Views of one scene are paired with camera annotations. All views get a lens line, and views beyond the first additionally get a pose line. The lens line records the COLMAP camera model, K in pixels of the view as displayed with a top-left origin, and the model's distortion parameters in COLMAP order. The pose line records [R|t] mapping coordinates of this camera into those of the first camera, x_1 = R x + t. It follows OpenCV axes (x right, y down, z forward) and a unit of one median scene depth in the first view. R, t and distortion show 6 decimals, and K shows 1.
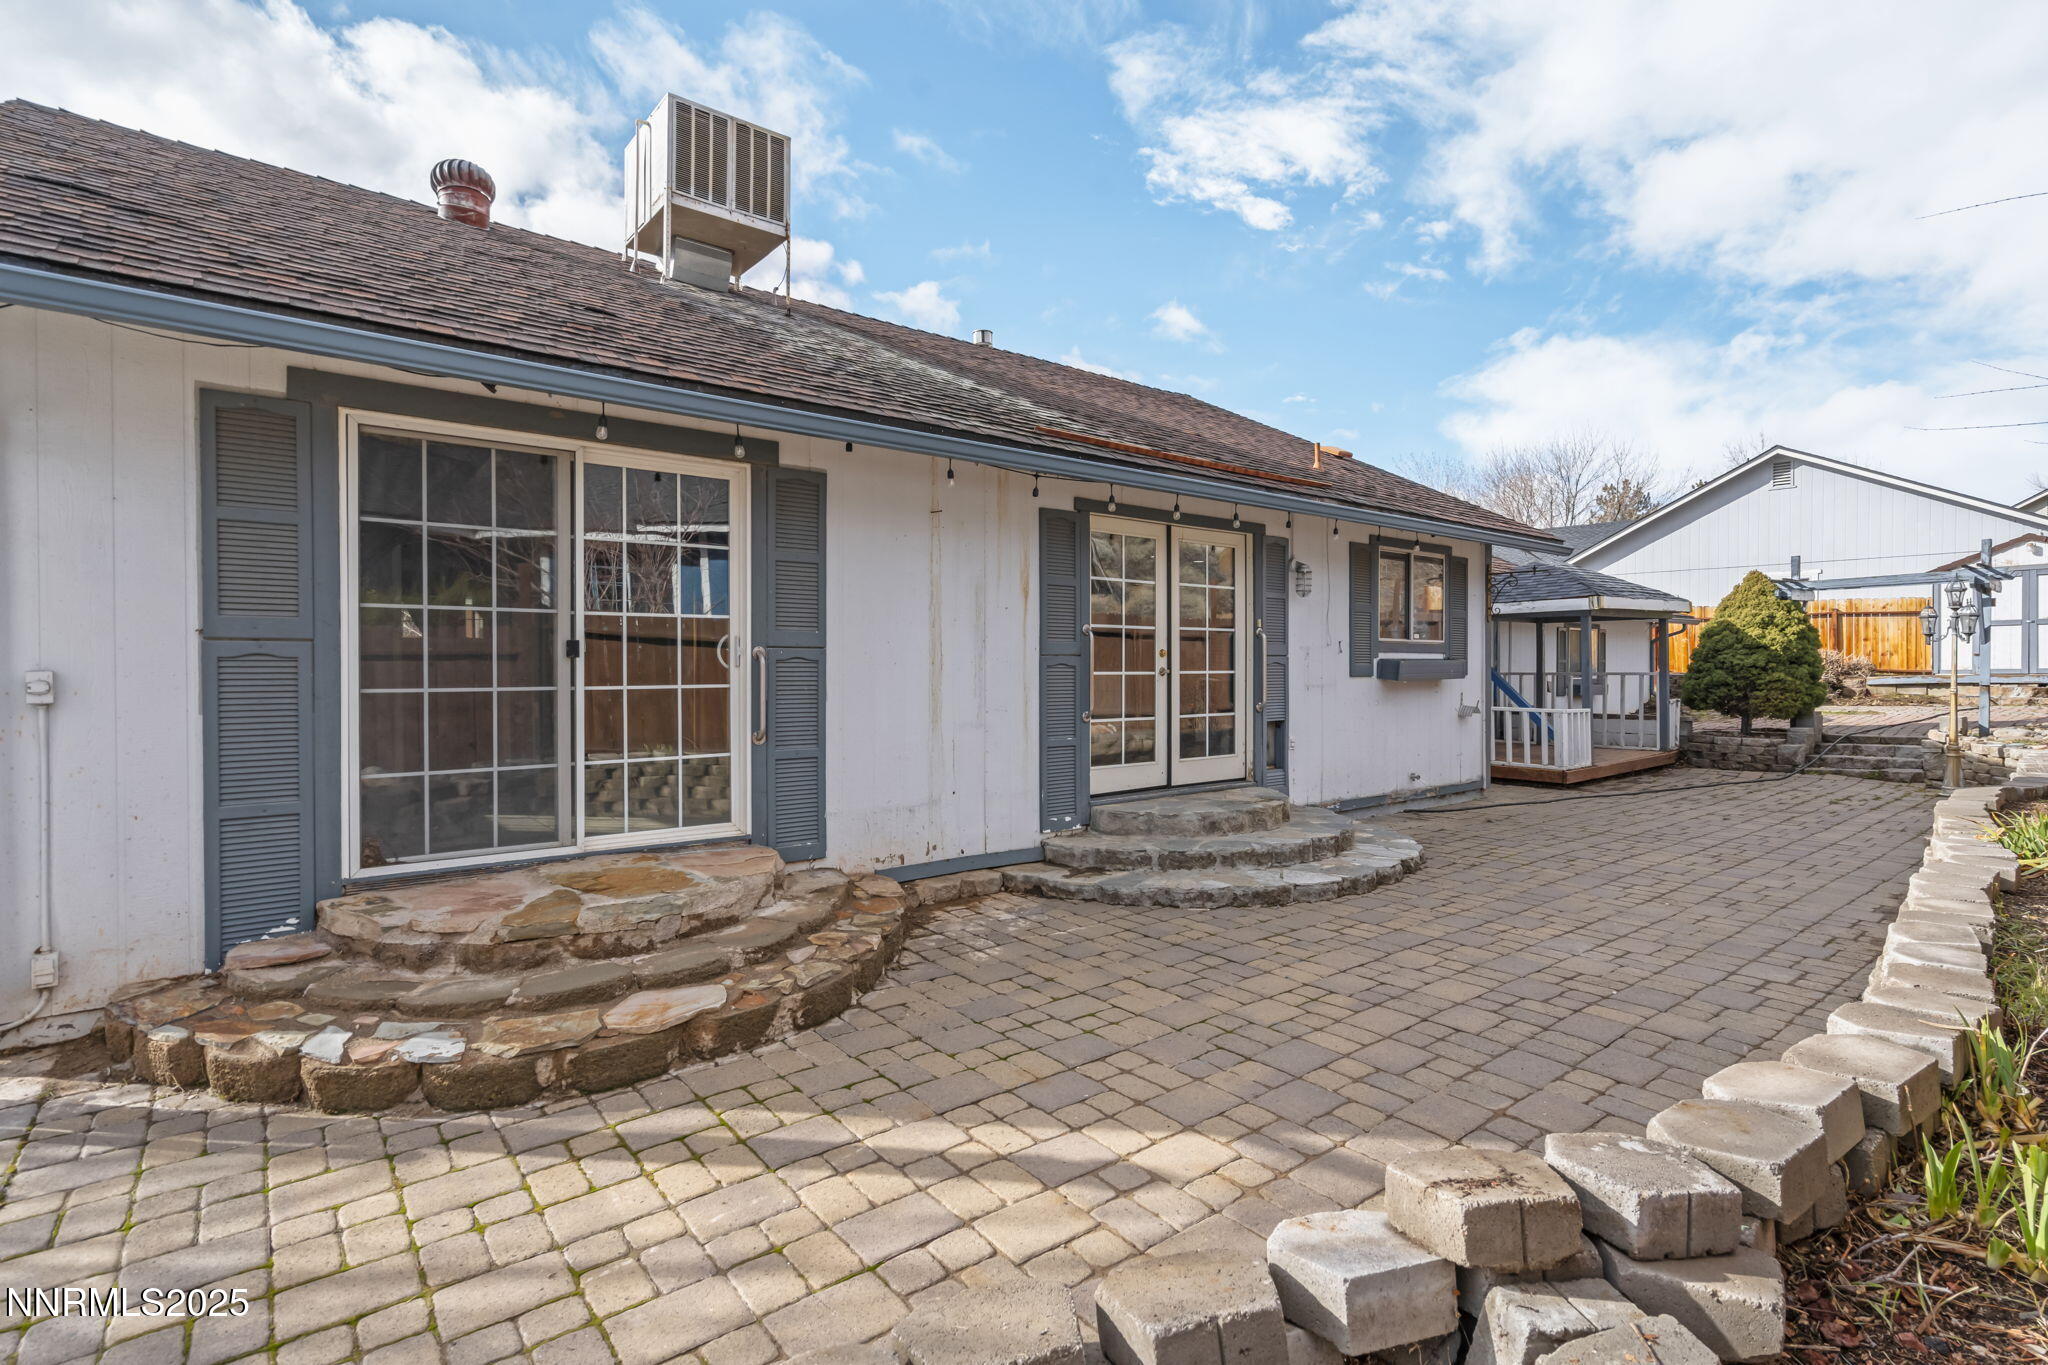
lens RADIAL K [[925.8, 0, 1021.2], [0, 925.8, 690.0], [0, 0, 1]] dist [-0.004286, -0.000139]
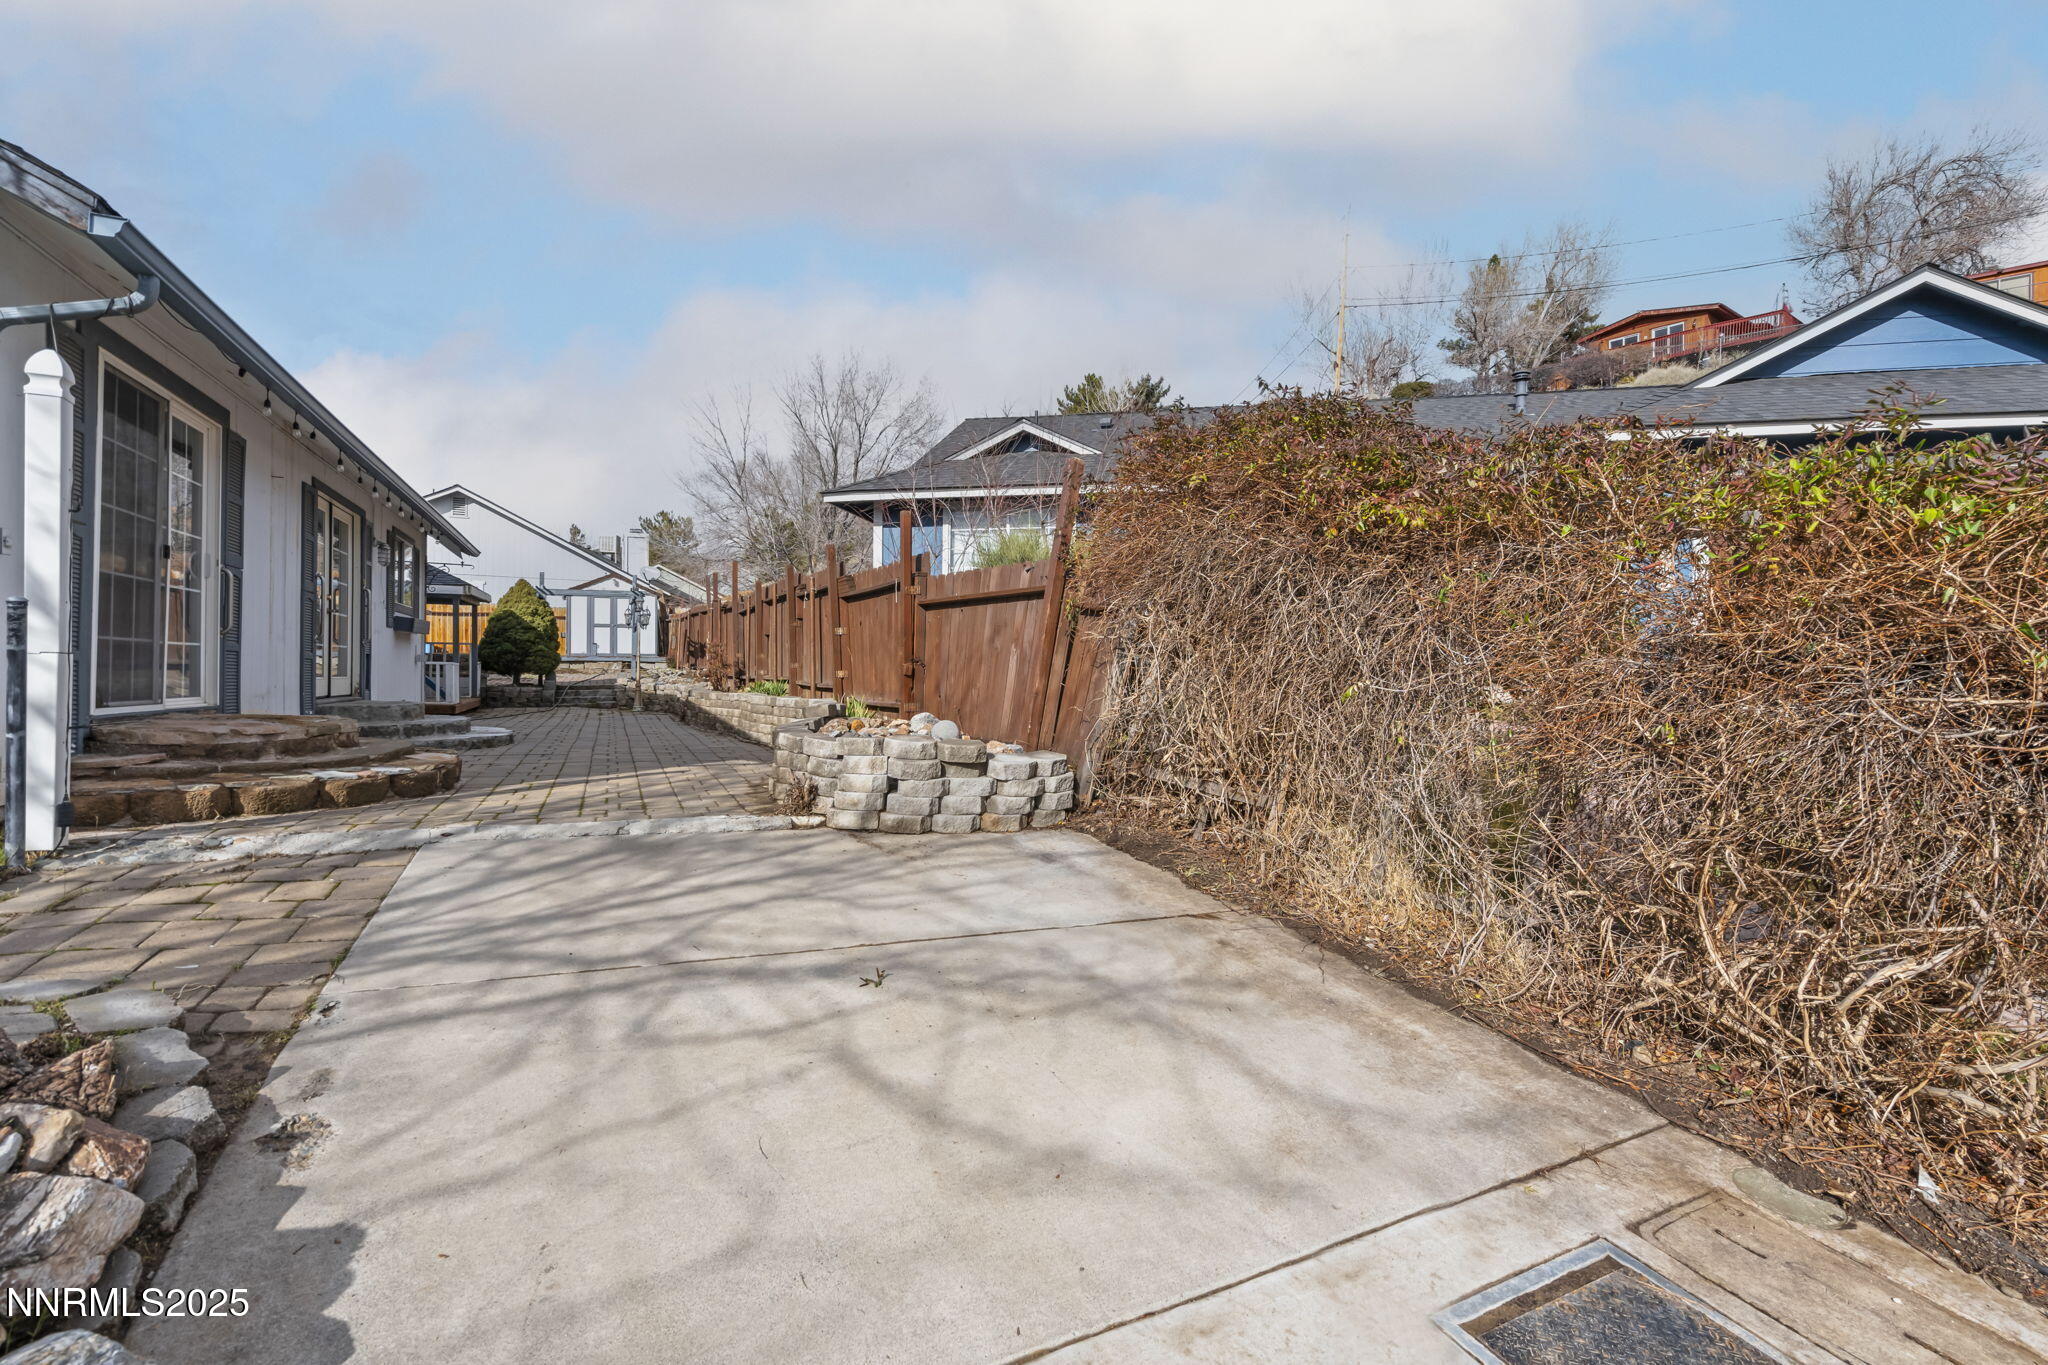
lens RADIAL K [[925.8, 0, 1021.2], [0, 925.8, 690.0], [0, 0, 1]] dist [-0.004286, -0.000139]
pose [[0.233895, -0.002117, 0.972260, -0.525879], [-0.001510, 0.999996, 0.002540, 0.052118], [-0.972261, -0.002063, 0.233891, -0.171368]]
